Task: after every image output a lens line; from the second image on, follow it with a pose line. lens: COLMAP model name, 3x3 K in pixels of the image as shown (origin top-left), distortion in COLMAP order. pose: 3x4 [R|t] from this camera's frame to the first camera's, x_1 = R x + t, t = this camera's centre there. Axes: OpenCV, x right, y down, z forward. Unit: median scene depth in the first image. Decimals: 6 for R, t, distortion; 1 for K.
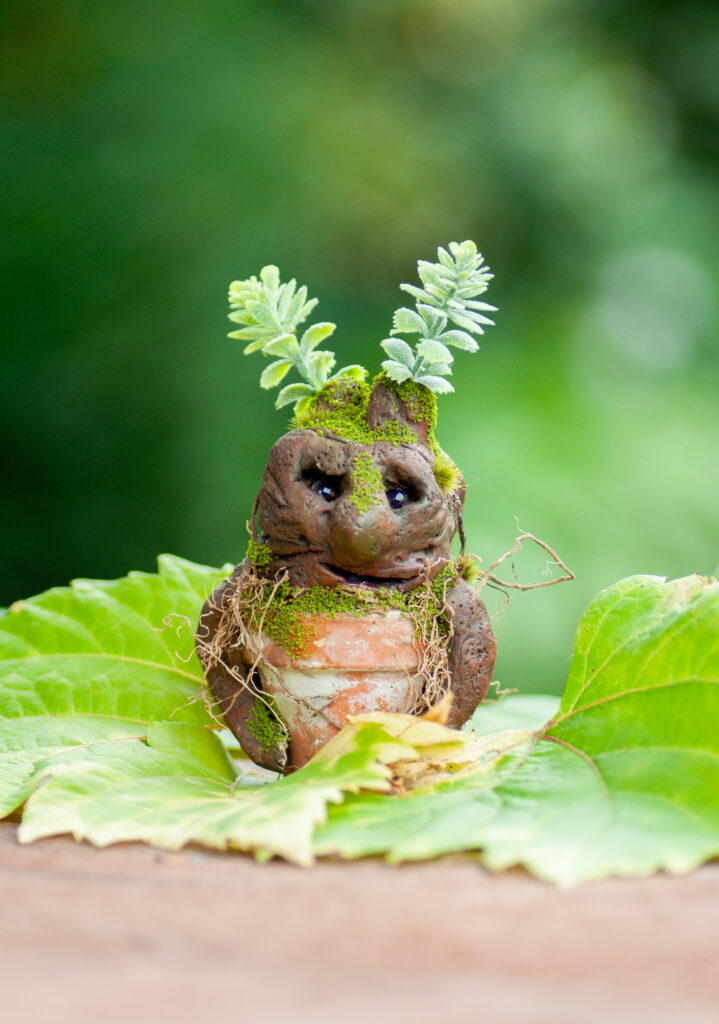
lens RADIAL K [[4151.7, 0, 359.5], [0, 4151.7, 512.0], [0, 0, 1]] dist [-0.106488, -0.549119]
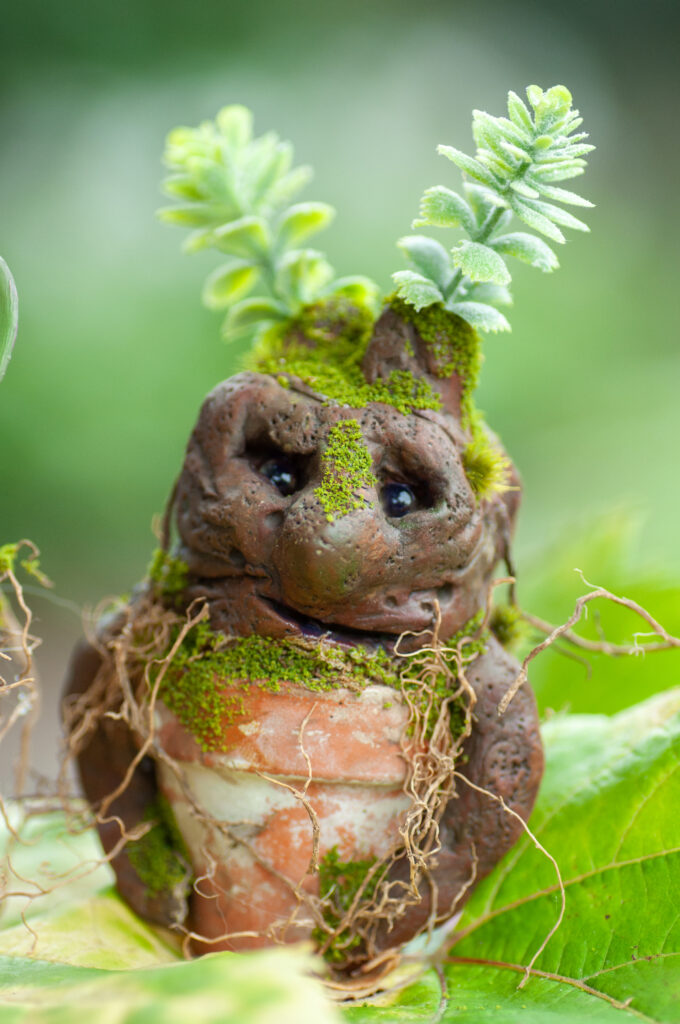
lens RADIAL K [[3914.8, 0, 339.6], [0, 3914.8, 513.3], [0, 0, 1]] dist [0.321806, 2.896186]
pose [[0.994815, 0.085470, -0.055125, 0.031983], [-0.085341, 0.996341, 0.004694, -0.003320], [0.055324, 0.000035, 0.998468, 0.432107]]
